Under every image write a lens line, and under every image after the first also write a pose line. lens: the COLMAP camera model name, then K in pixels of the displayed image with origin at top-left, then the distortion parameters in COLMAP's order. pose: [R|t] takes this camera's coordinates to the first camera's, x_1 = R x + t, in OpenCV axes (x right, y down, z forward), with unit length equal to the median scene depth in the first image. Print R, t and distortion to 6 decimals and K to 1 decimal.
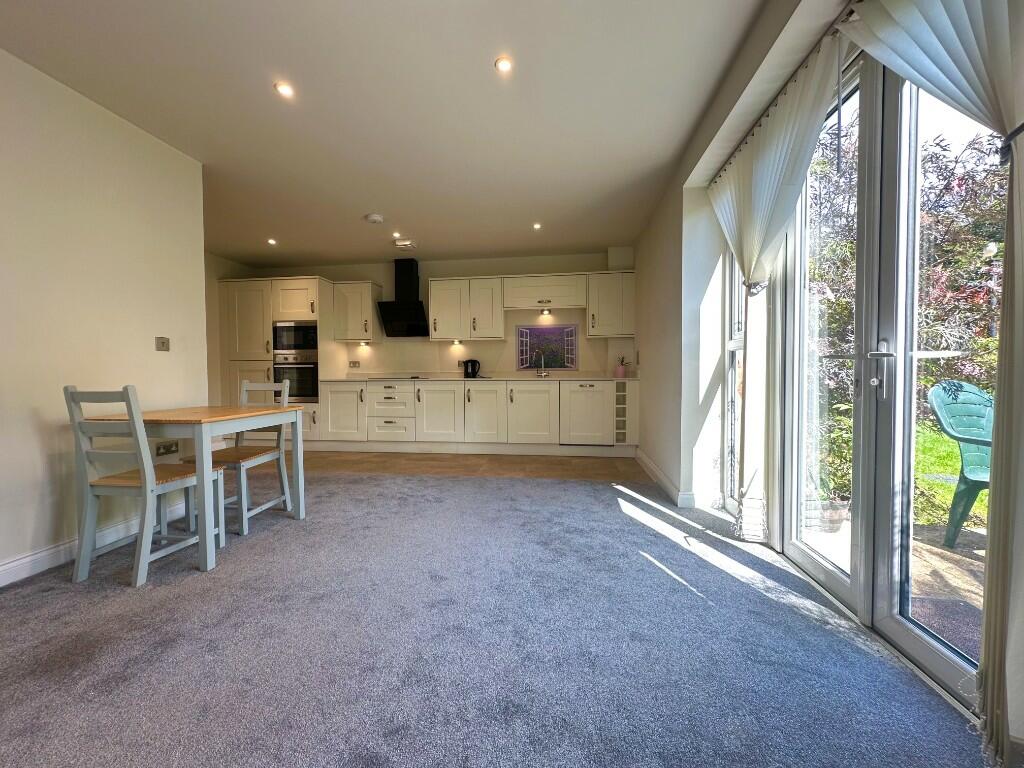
lens RADIAL K [[405.5, 0, 510.4], [0, 405.5, 383.3], [0, 0, 1]] dist [-0.001609, -0.000247]
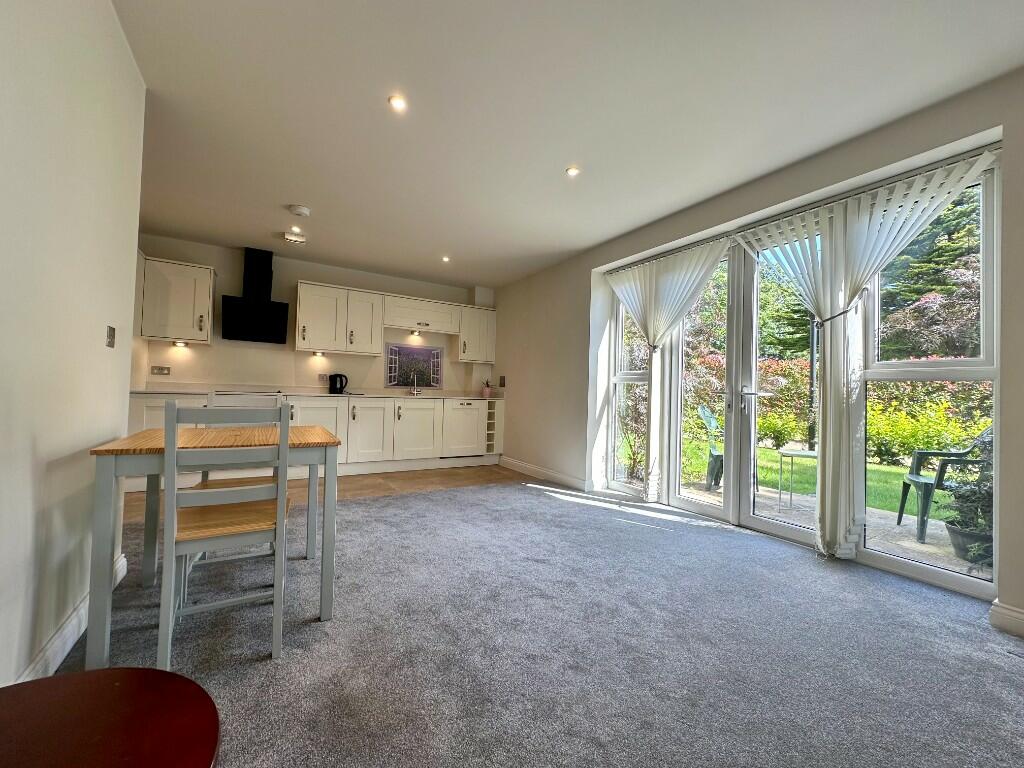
lens RADIAL K [[405.5, 0, 510.4], [0, 405.5, 383.3], [0, 0, 1]] dist [-0.001609, -0.000247]
pose [[0.776711, 0.044269, 0.628299, -0.433970], [-0.018148, 0.998686, -0.047932, 0.000224], [-0.629595, 0.025827, 0.776494, 0.035875]]
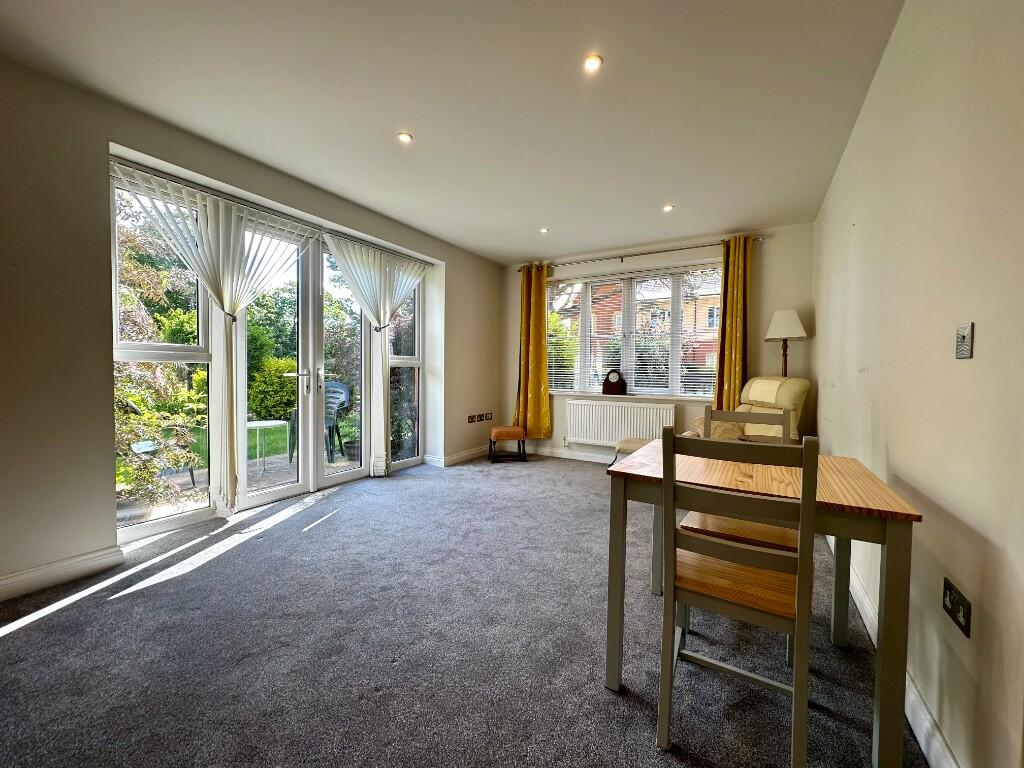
lens RADIAL K [[405.5, 0, 510.4], [0, 405.5, 383.3], [0, 0, 1]] dist [-0.001609, -0.000247]
pose [[-0.916005, -0.015447, 0.400870, -0.349697], [0.006299, 0.998581, 0.052872, -0.045097], [-0.401118, 0.050956, -0.914608, 0.867573]]
